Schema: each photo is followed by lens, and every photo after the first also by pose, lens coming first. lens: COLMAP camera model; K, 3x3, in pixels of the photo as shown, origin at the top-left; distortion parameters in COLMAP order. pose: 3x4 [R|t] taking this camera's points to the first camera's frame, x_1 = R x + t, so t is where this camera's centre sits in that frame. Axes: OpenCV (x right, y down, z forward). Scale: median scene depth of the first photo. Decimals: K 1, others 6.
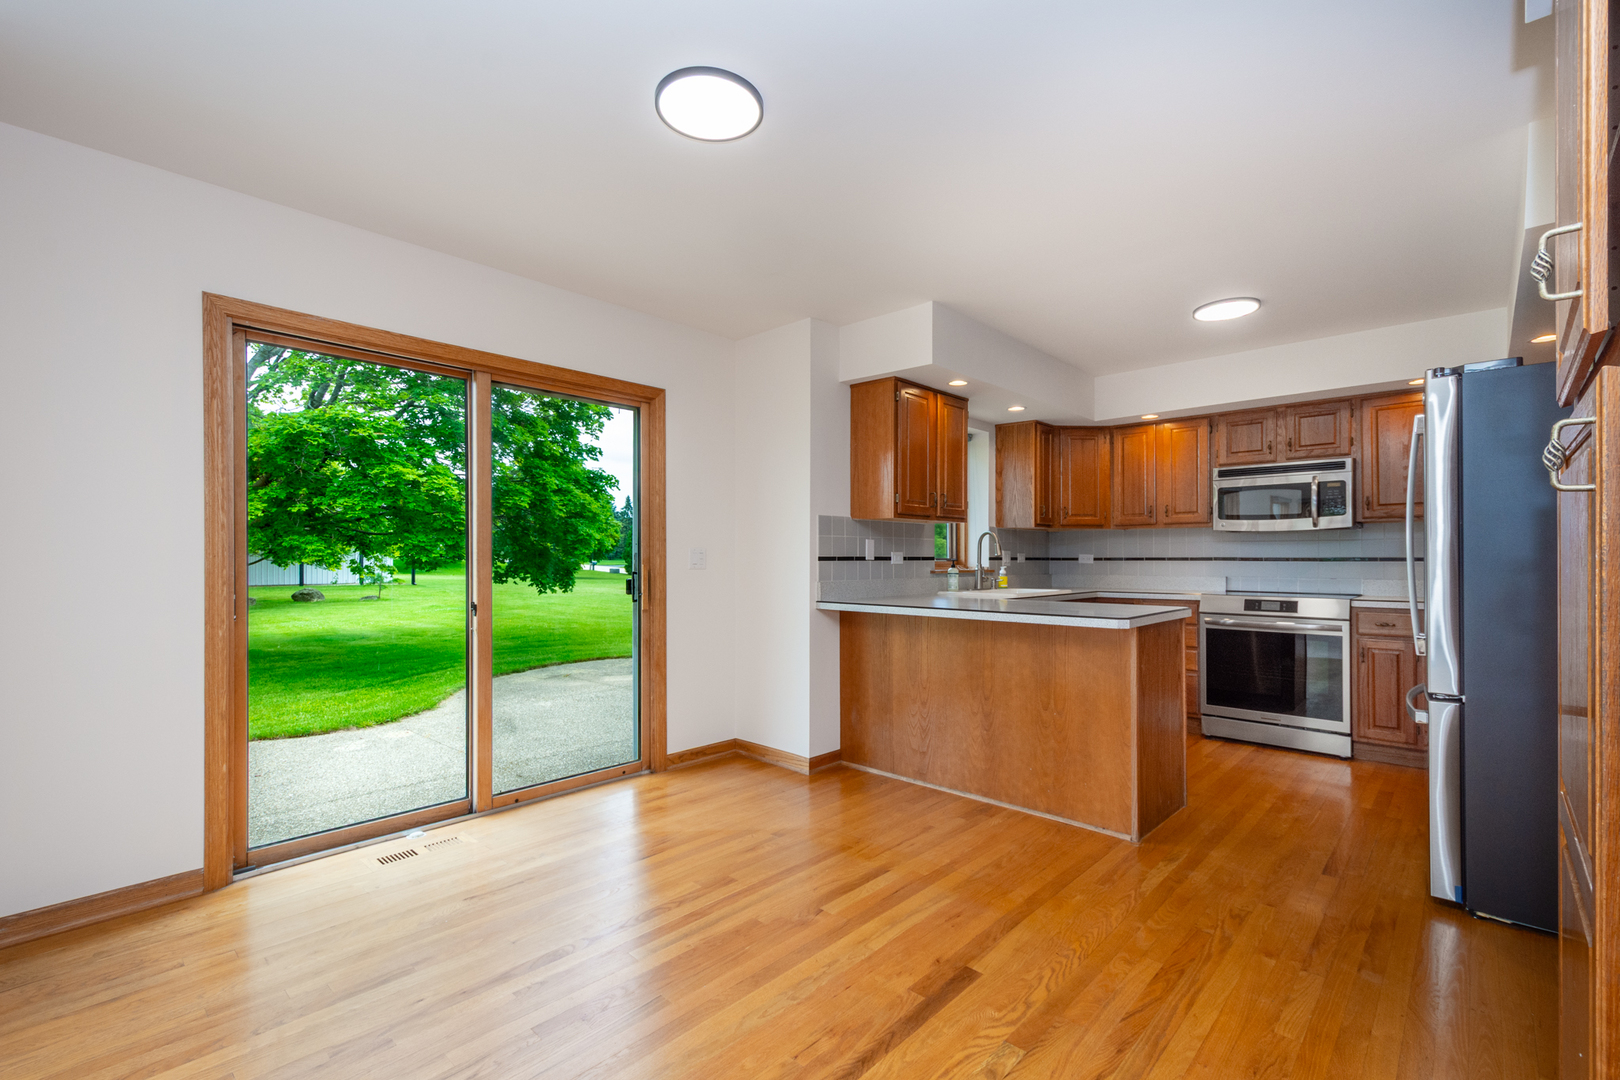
lens RADIAL K [[719.3, 0, 812.7], [0, 719.3, 553.1], [0, 0, 1]] dist [0.001342, -0.000060]
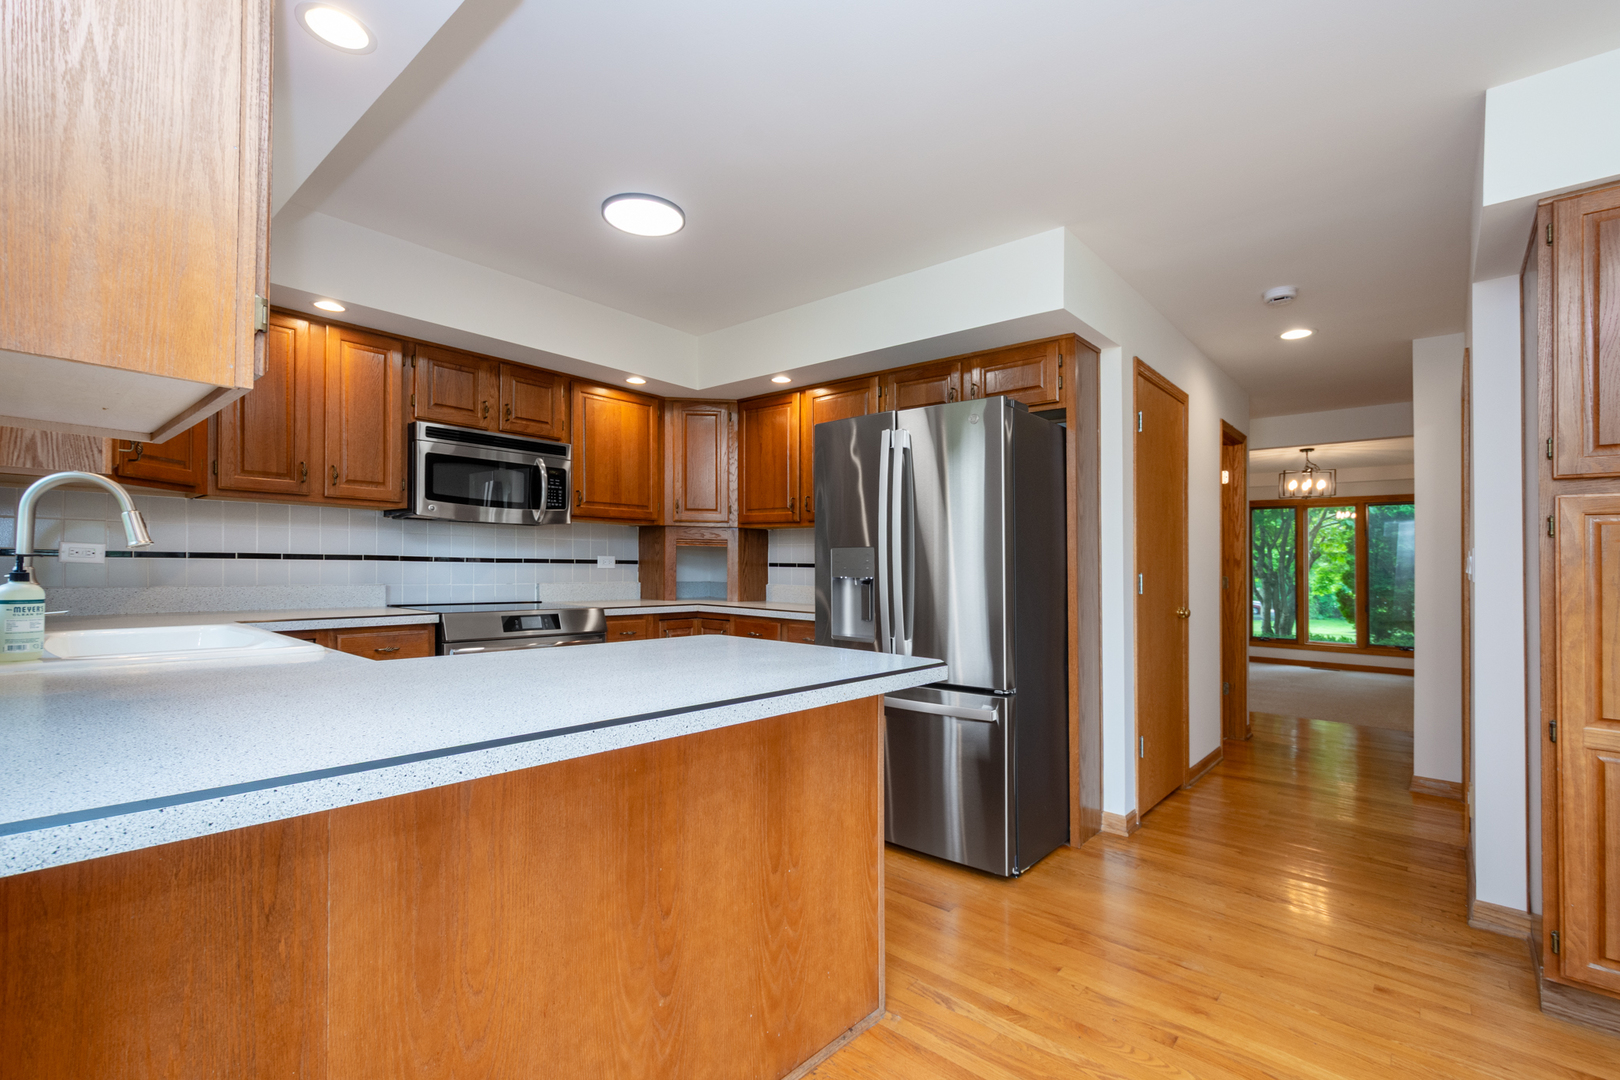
lens RADIAL K [[729.8, 0, 781.8], [0, 729.8, 558.4], [0, 0, 1]] dist [-0.000535, -0.000318]
pose [[-0.007194, 0.008931, 0.999934, -0.125525], [-0.026004, 0.999620, -0.009115, 0.005723], [-0.999636, -0.026067, -0.006959, 0.720916]]
